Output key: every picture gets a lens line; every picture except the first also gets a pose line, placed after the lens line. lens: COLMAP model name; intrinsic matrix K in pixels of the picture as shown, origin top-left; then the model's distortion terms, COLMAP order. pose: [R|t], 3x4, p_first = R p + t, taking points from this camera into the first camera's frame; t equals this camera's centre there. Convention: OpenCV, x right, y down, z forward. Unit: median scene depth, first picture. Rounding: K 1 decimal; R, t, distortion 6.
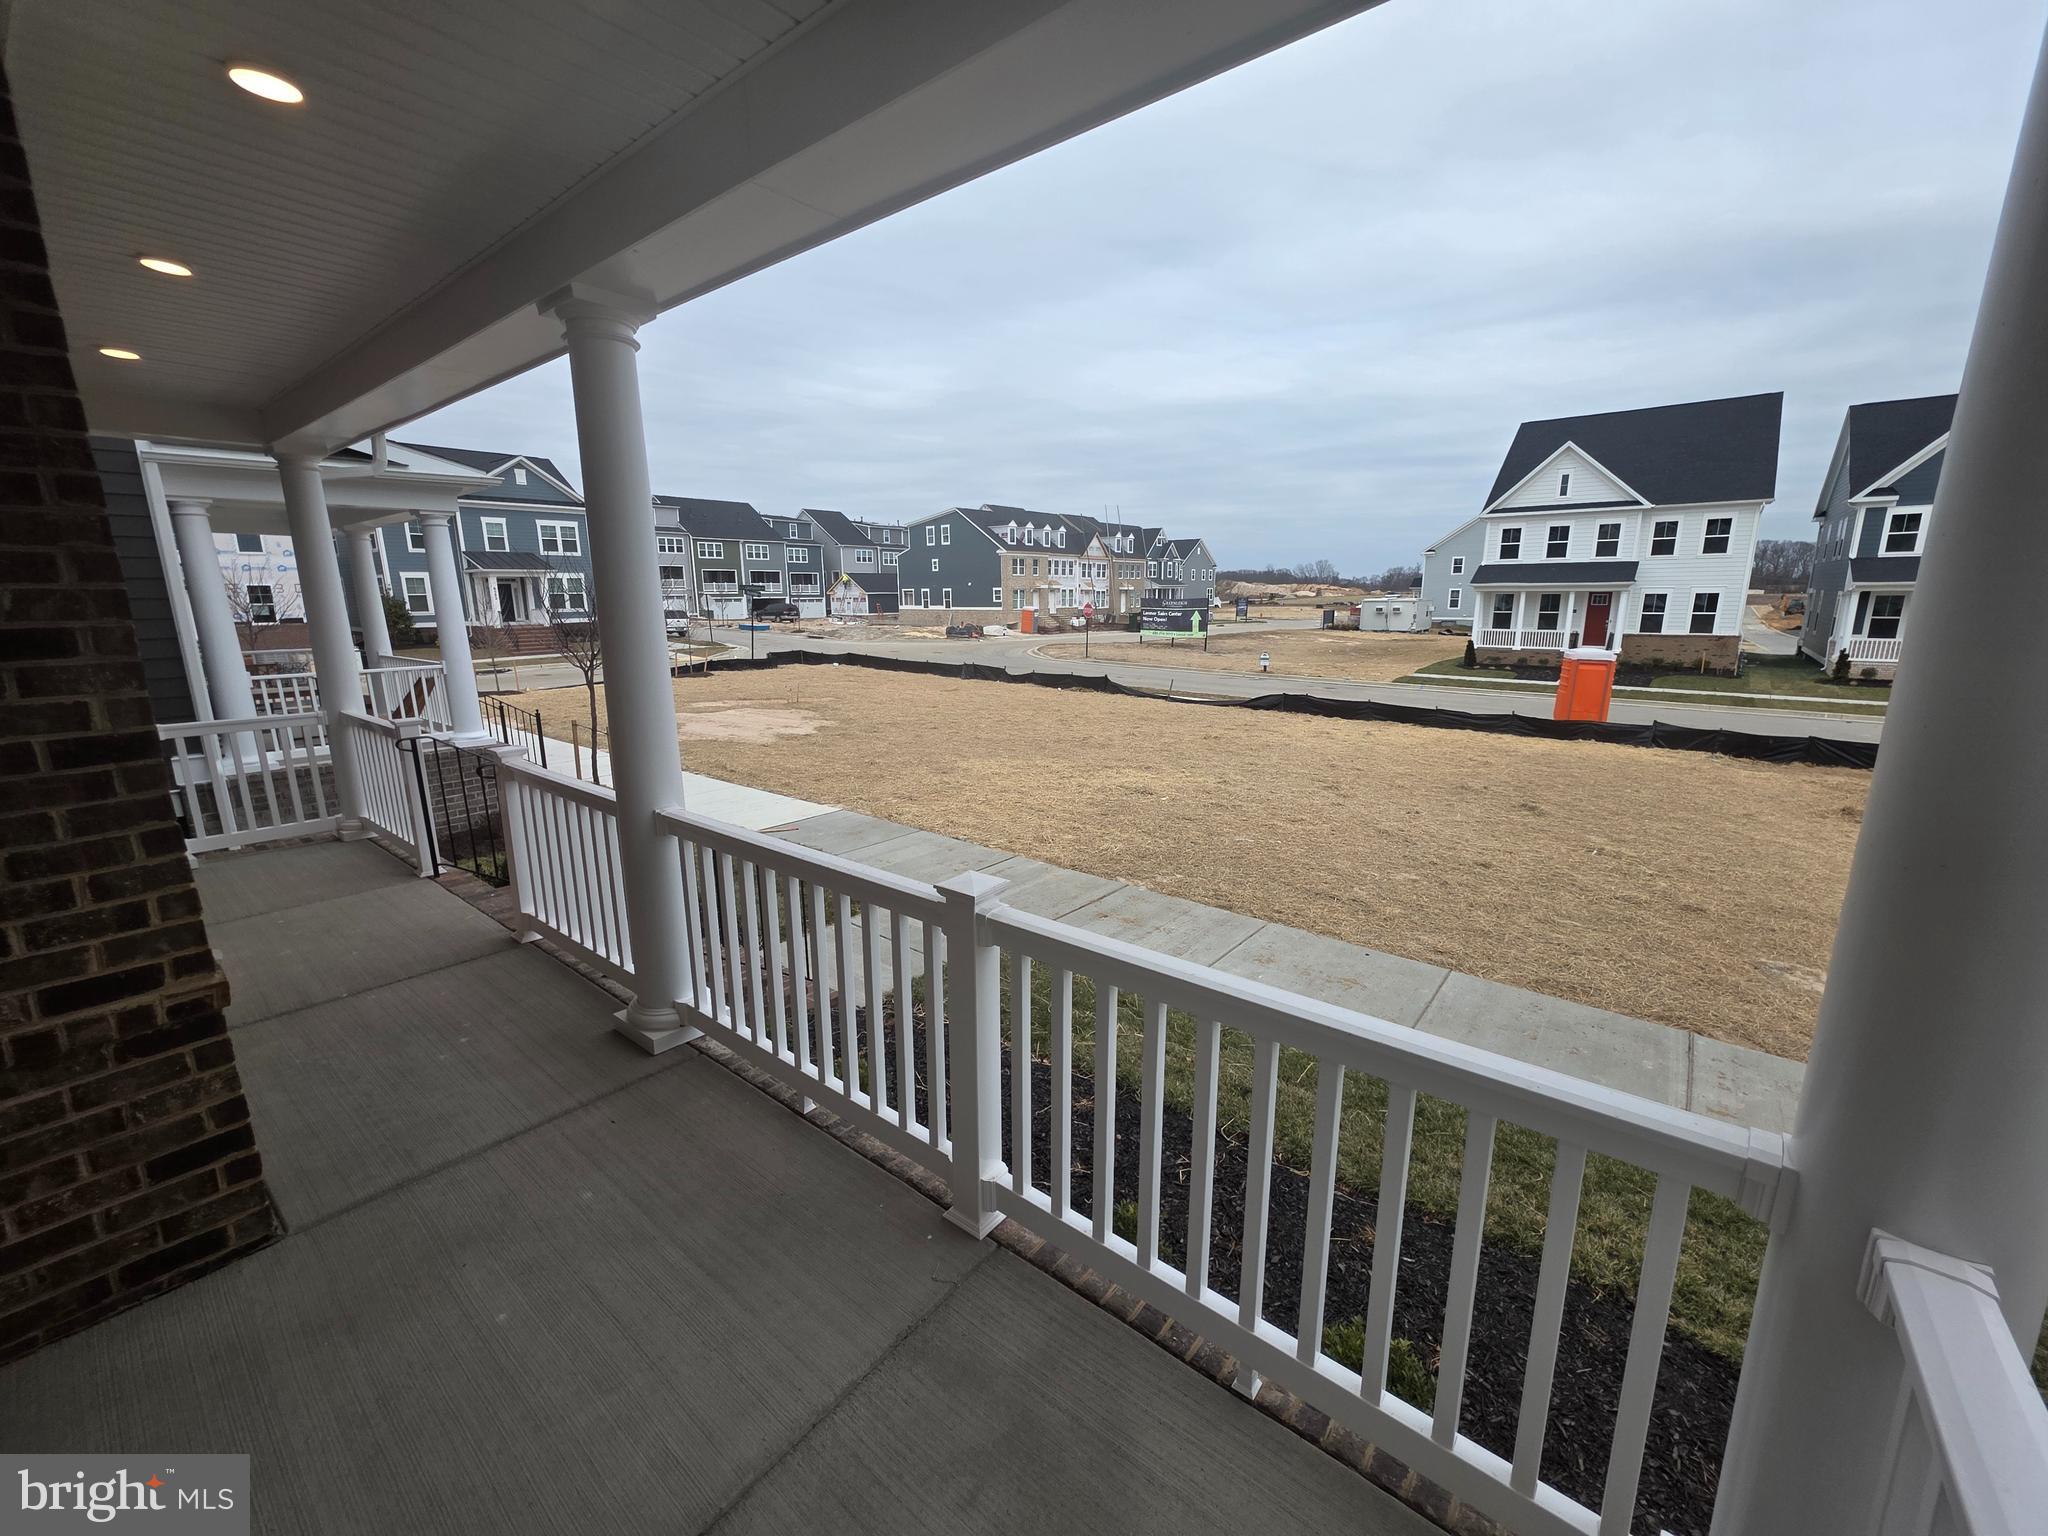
lens RADIAL K [[821.0, 0, 1027.0], [0, 821.0, 766.4], [0, 0, 1]] dist [-0.001983, 0.003117]
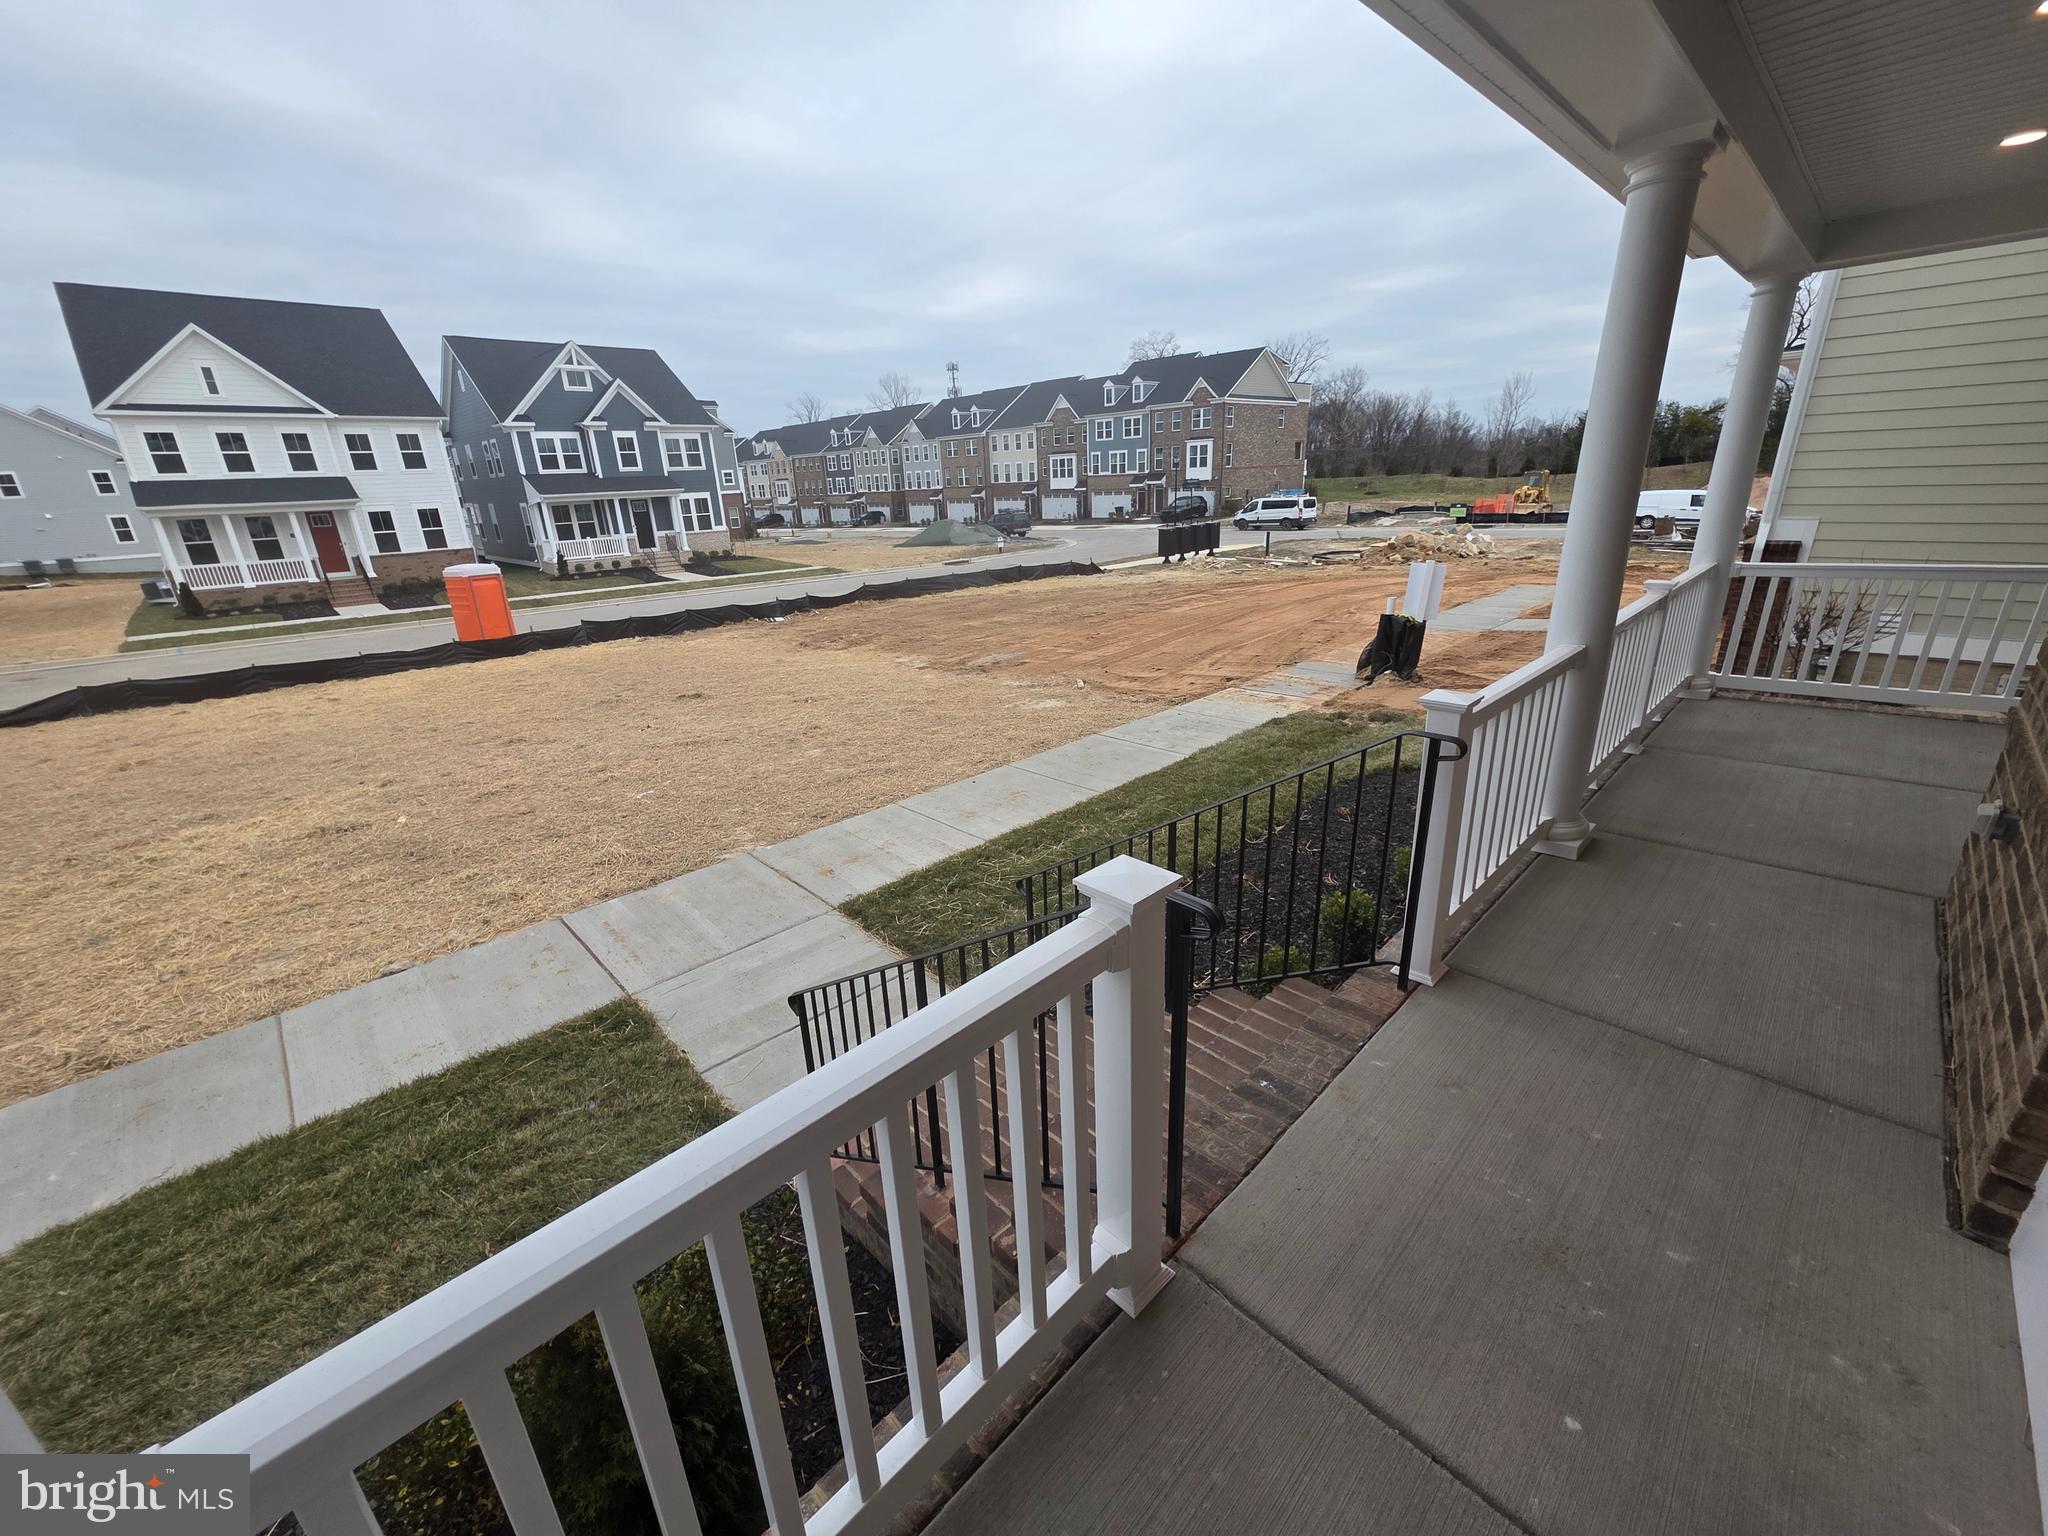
lens RADIAL K [[816.7, 0, 1027.0], [0, 816.7, 767.0], [0, 0, 1]] dist [0.001944, 0.000936]
pose [[0.109778, -0.328395, 0.938139, -0.157583], [0.244903, 0.923682, 0.294677, -0.029368], [-0.963313, 0.197404, 0.181825, 0.150352]]
